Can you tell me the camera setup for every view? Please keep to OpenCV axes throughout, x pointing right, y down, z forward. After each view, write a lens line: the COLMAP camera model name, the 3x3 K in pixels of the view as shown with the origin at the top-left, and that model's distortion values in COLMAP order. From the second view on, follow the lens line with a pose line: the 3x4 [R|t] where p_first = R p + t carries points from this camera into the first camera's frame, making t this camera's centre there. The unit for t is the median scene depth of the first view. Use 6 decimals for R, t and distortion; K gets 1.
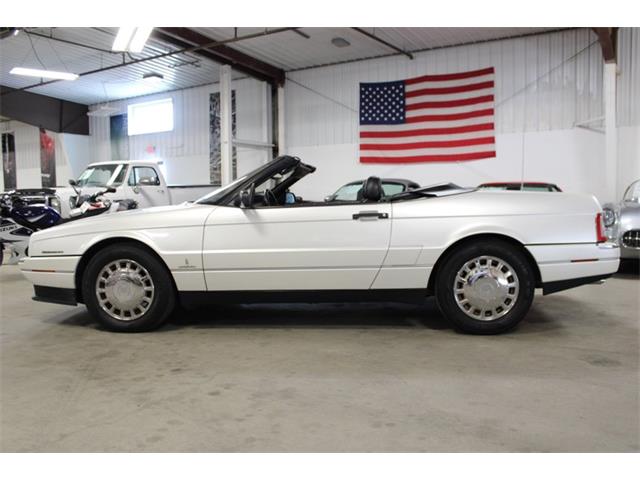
lens RADIAL K [[557.7, 0, 321.6], [0, 557.7, 239.7], [0, 0, 1]] dist [-0.122749, 0.091437]
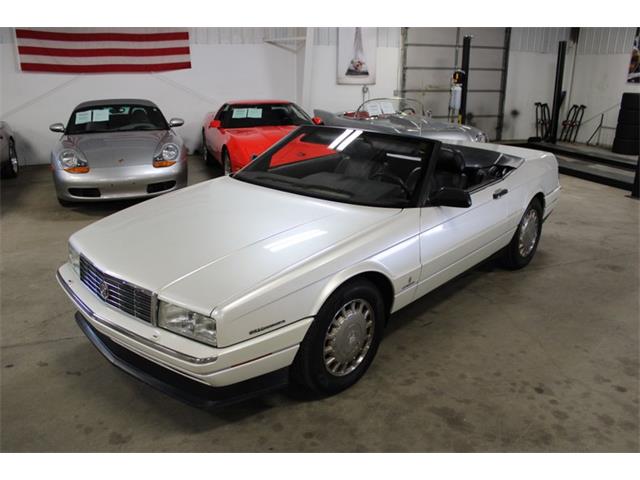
lens RADIAL K [[536.1, 0, 320.5], [0, 536.1, 237.8], [0, 0, 1]] dist [-0.128839, 0.118518]
pose [[0.604918, -0.231316, 0.761949, -0.574888], [0.050213, 0.966054, 0.253415, -0.145970], [-0.794703, -0.115036, 0.595998, 0.380824]]
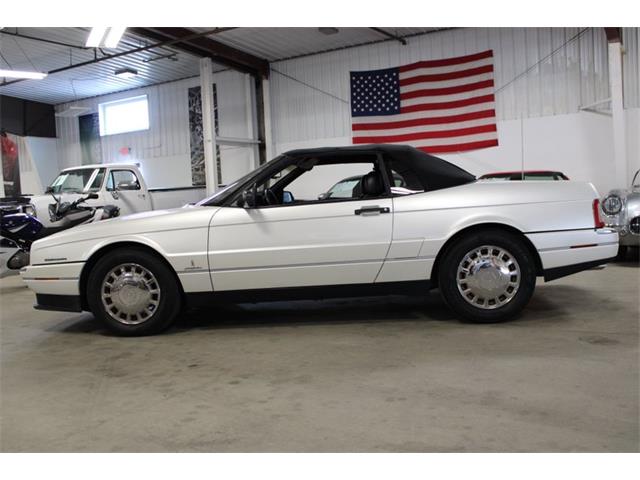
lens RADIAL K [[621.5, 0, 318.8], [0, 621.5, 238.5], [0, 0, 1]] dist [-0.083901, 0.009666]
pose [[0.999160, -0.038944, 0.012774, -0.015804], [0.039043, 0.999208, -0.007636, 0.007653], [-0.012466, 0.008128, 0.999889, -0.081988]]
